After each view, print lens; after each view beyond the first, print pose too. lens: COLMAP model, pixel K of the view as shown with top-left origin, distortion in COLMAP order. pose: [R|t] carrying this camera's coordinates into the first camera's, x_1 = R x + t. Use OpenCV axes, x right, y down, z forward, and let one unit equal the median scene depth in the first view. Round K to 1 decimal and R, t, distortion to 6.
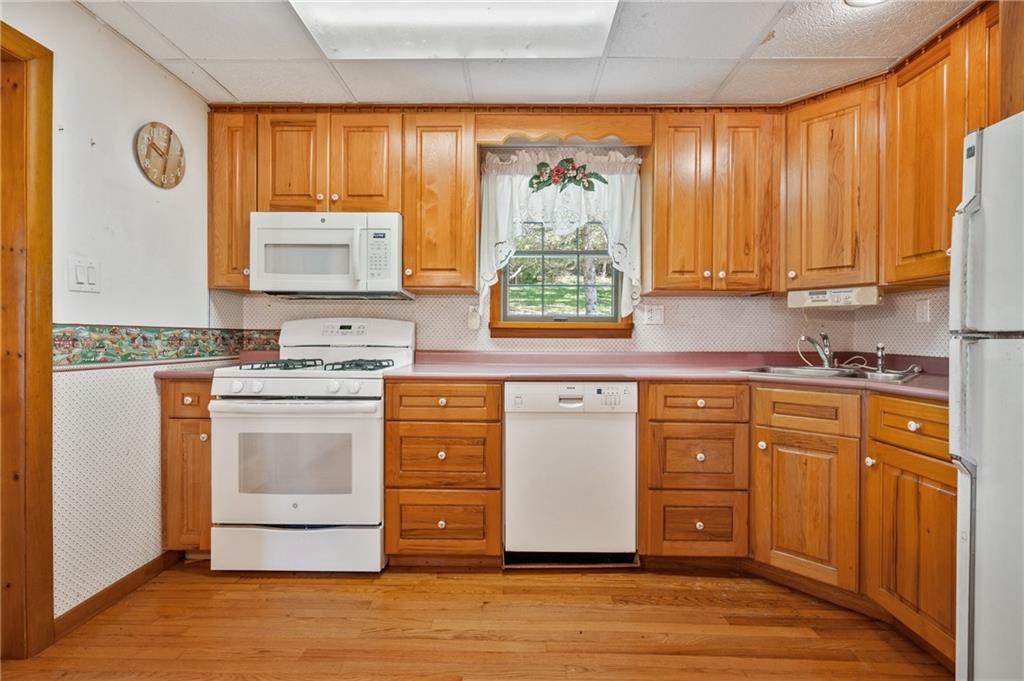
lens RADIAL K [[456.4, 0, 513.7], [0, 456.4, 339.5], [0, 0, 1]] dist [-0.000989, -0.000328]
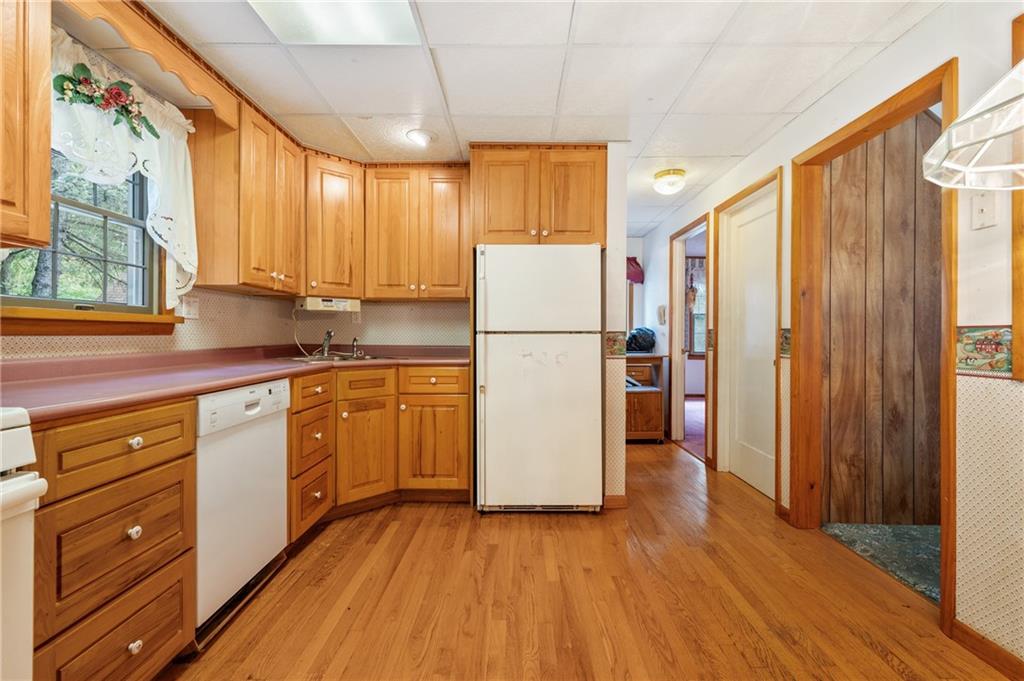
lens RADIAL K [[456.4, 0, 517.4], [0, 456.4, 335.5], [0, 0, 1]] dist [-0.000989, -0.000328]
pose [[-0.018559, -0.007901, 0.999797, -0.751049], [0.003592, 0.999962, 0.007969, -0.007475], [-0.999821, 0.003739, -0.018530, 0.499667]]
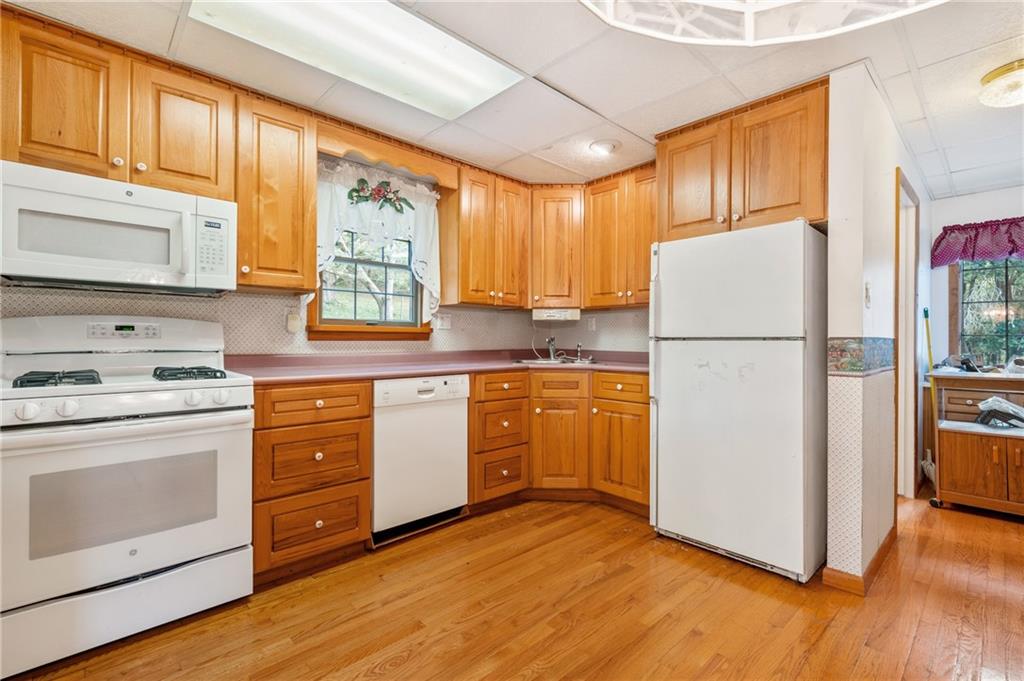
lens RADIAL K [[456.4, 0, 516.9], [0, 456.4, 338.9], [0, 0, 1]] dist [-0.000989, -0.000328]
pose [[0.715624, -0.001911, 0.698484, -0.543758], [0.003681, 0.999993, -0.001036, -0.005891], [-0.698476, 0.003312, 0.715625, -0.039907]]
